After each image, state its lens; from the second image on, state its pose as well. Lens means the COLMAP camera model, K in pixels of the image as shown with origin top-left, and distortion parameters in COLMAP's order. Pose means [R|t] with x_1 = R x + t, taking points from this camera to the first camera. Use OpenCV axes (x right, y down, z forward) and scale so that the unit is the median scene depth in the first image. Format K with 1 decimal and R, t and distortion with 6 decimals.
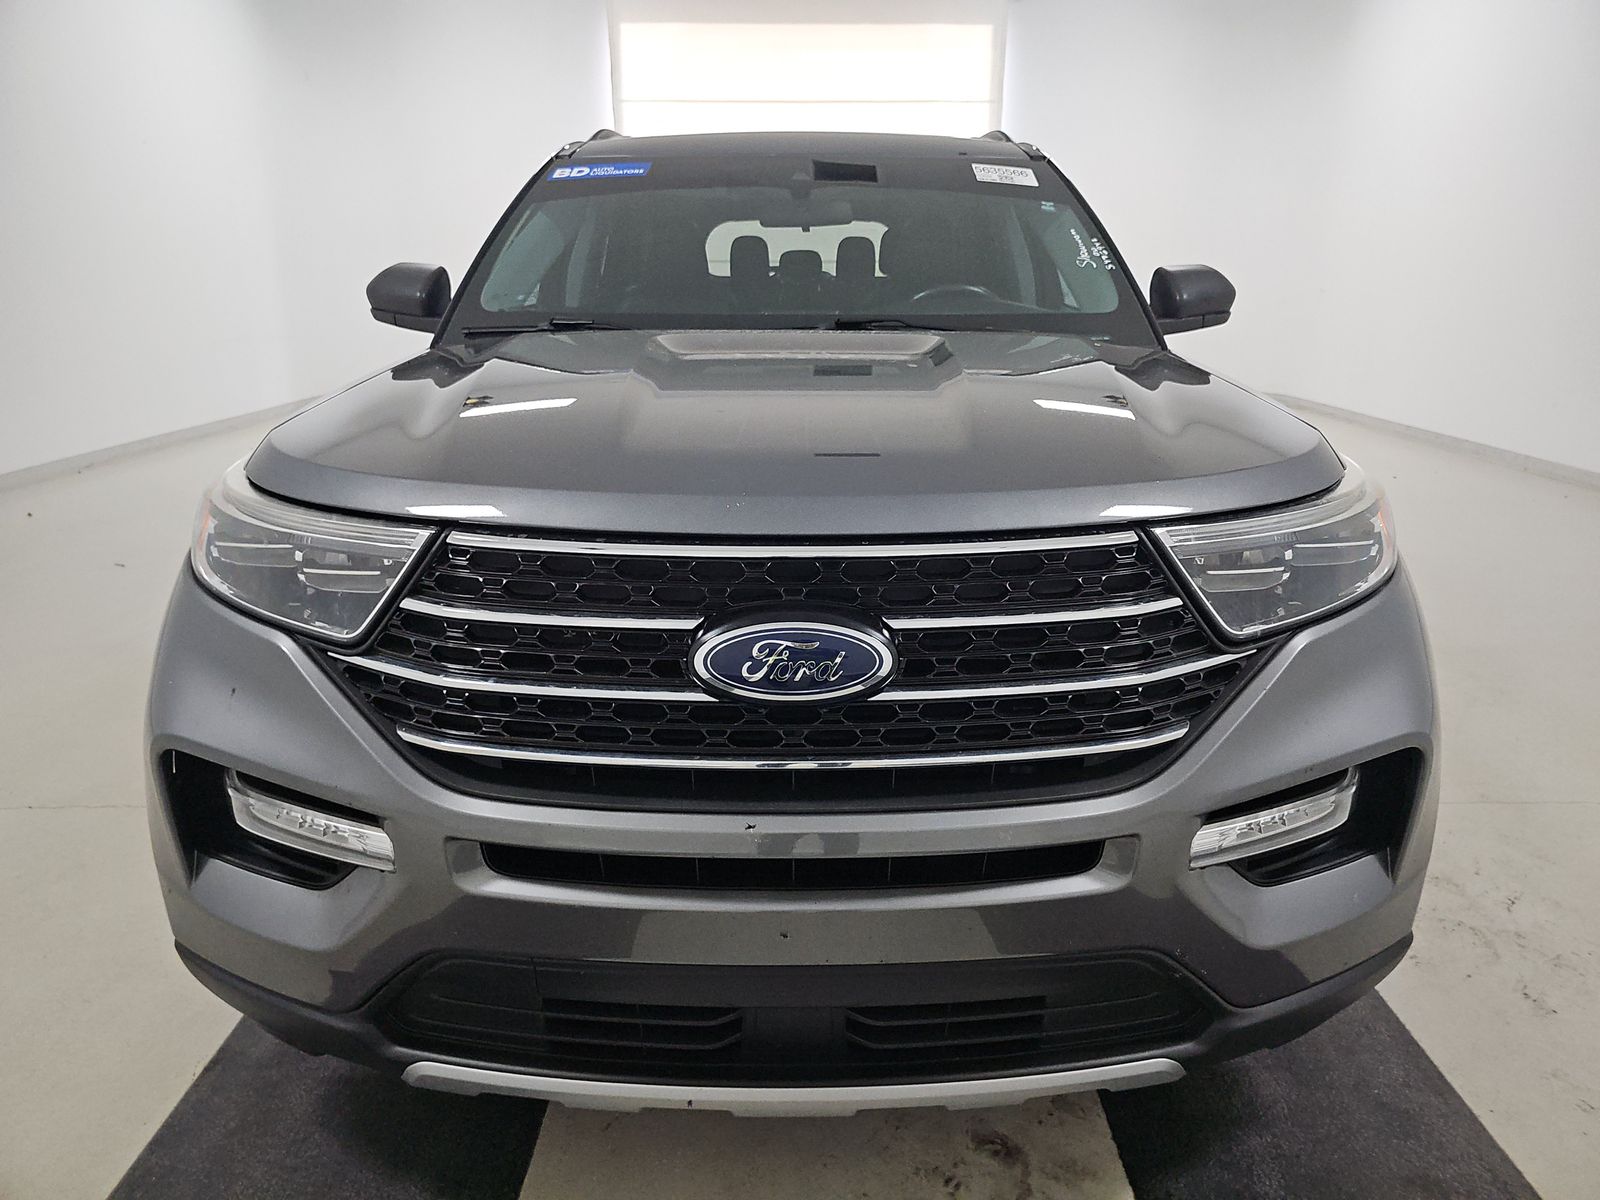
lens RADIAL K [[1083.6, 0, 800.0], [0, 1083.6, 600.0], [0, 0, 1]] dist [0.040719, -0.002880]
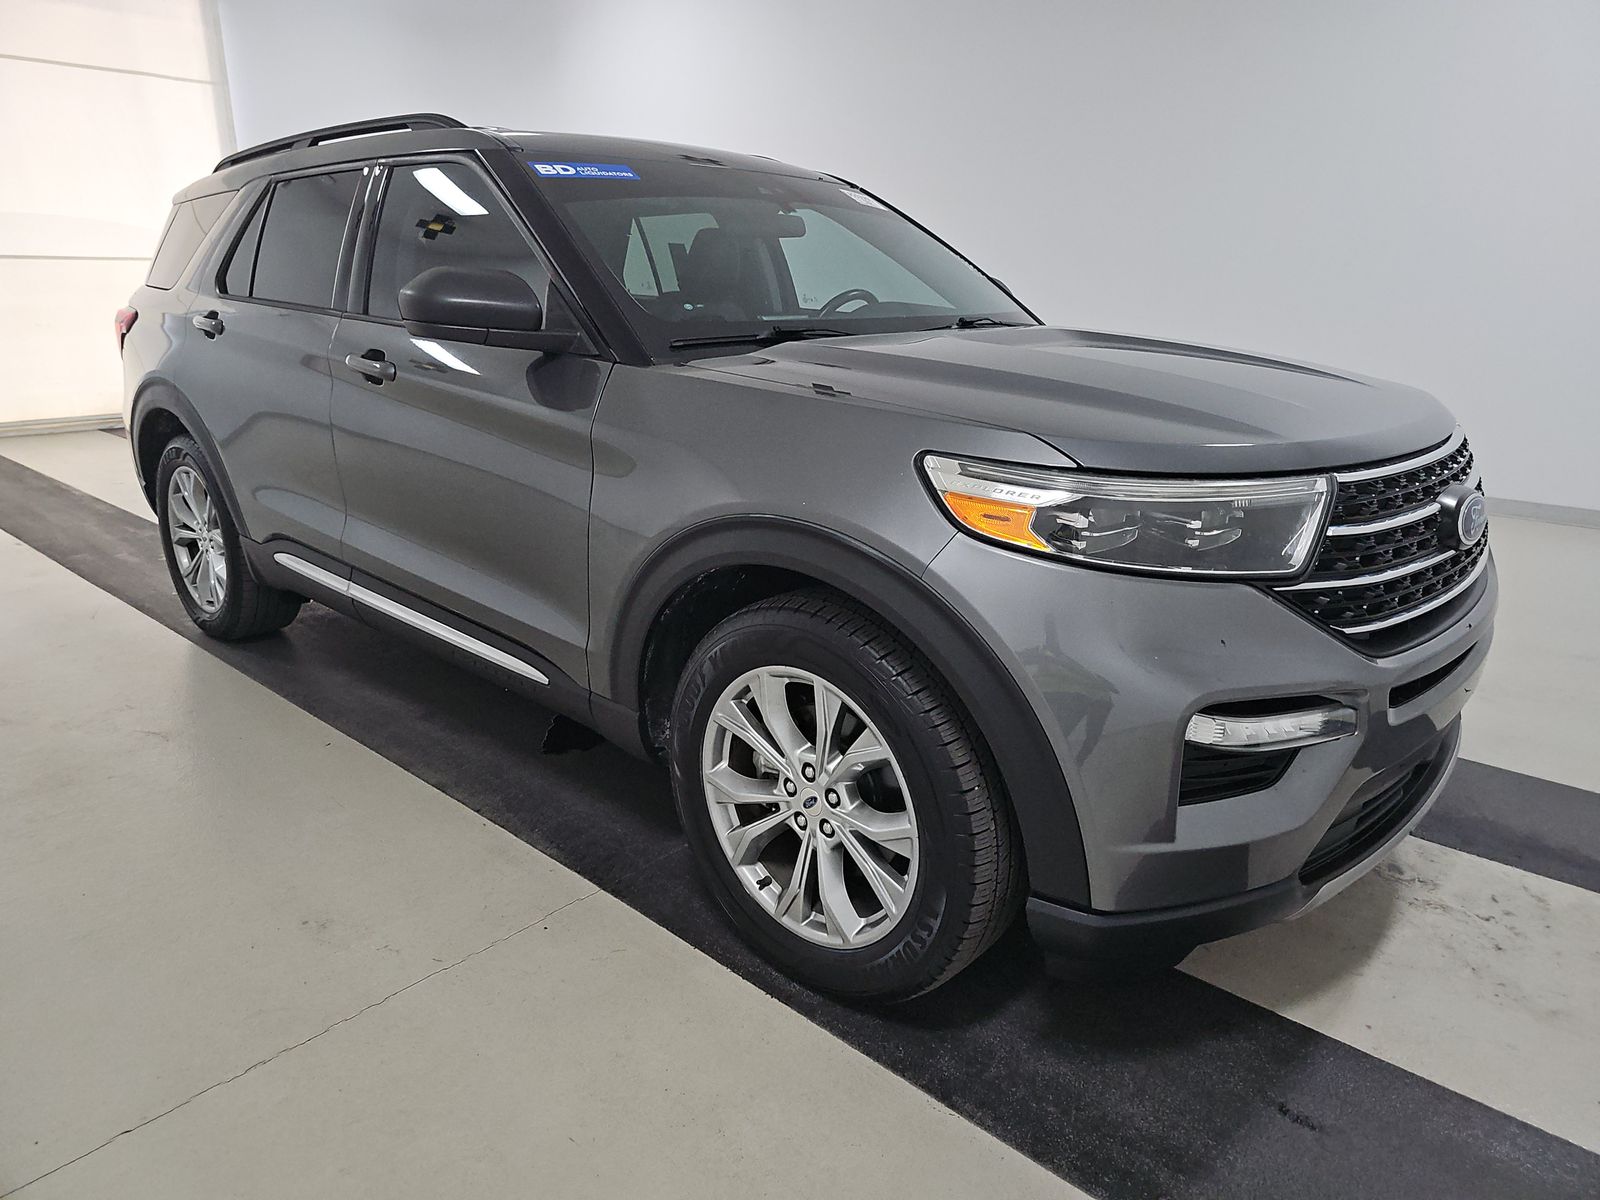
lens RADIAL K [[1083.6, 0, 800.0], [0, 1083.6, 600.0], [0, 0, 1]] dist [0.040719, -0.002880]
pose [[0.659860, -0.208409, 0.721908, -1.637501], [0.212698, 0.973276, 0.086561, -0.156022], [-0.720655, 0.096431, 0.686554, 0.527143]]
